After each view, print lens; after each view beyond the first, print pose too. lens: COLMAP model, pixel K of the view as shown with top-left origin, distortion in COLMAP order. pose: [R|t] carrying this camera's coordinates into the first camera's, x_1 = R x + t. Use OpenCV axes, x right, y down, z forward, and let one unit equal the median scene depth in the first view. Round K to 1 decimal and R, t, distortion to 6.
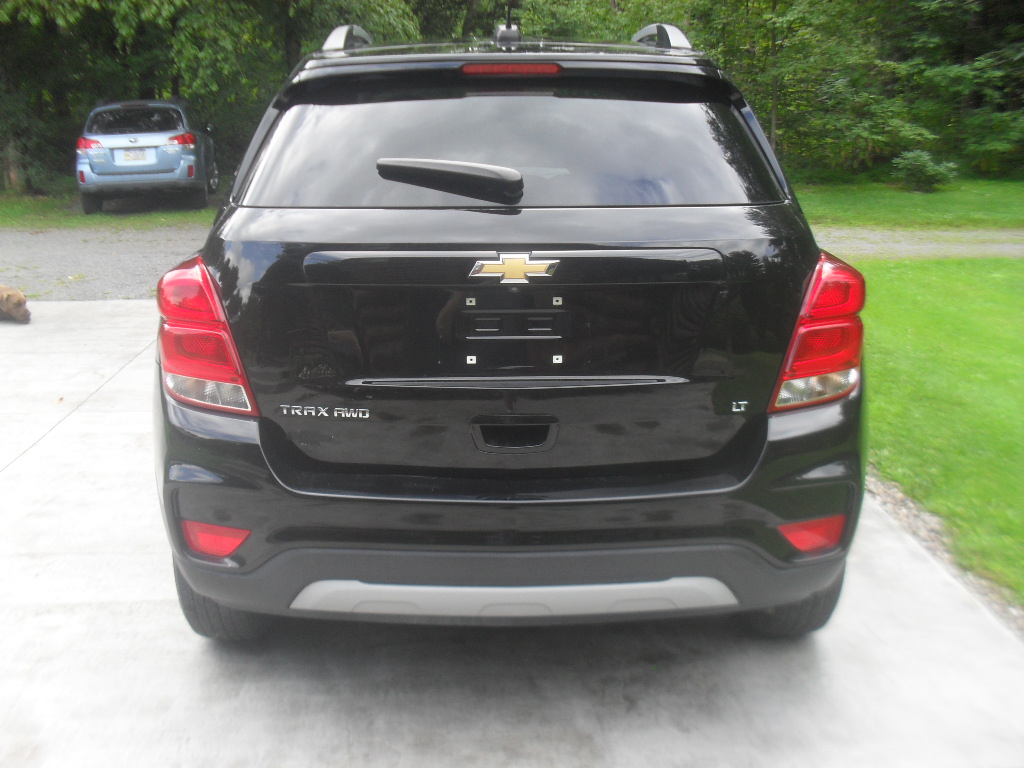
lens RADIAL K [[1040.7, 0, 512.0], [0, 1040.7, 384.0], [0, 0, 1]] dist [-0.112298, -0.007700]
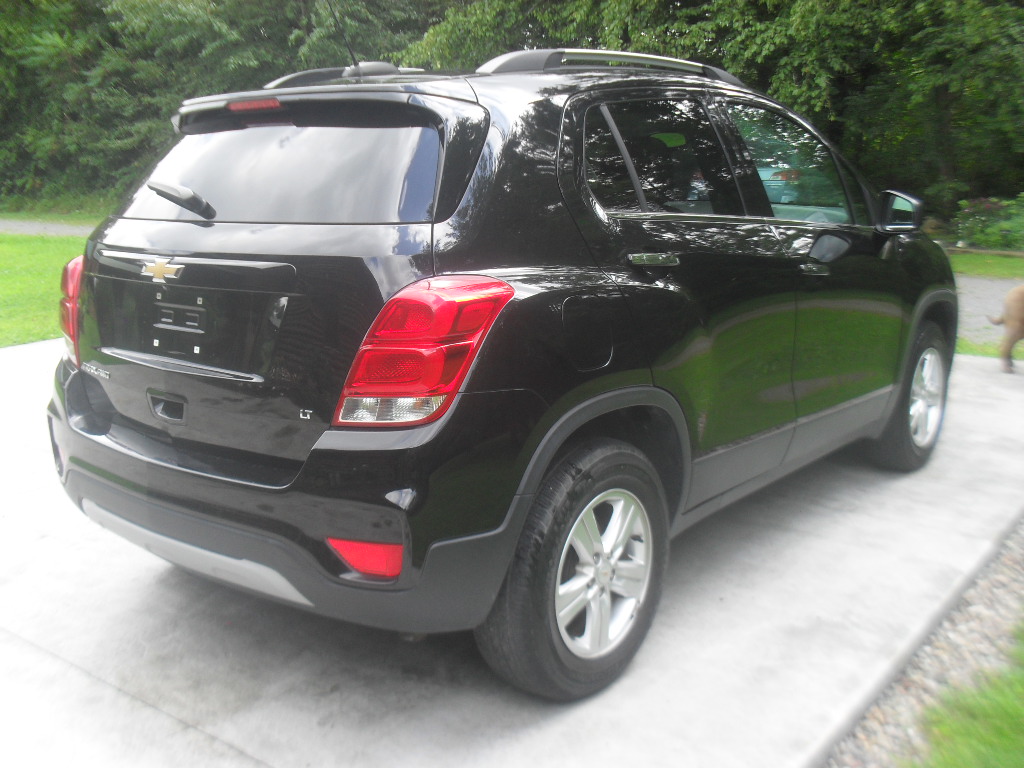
lens RADIAL K [[1046.1, 0, 512.0], [0, 1046.1, 384.0], [0, 0, 1]] dist [-0.089556, 0.000890]
pose [[0.773109, 0.126652, -0.621499, 0.986317], [-0.150299, 0.988534, 0.014485, -0.052683], [0.616208, 0.082212, 0.783281, 0.279999]]
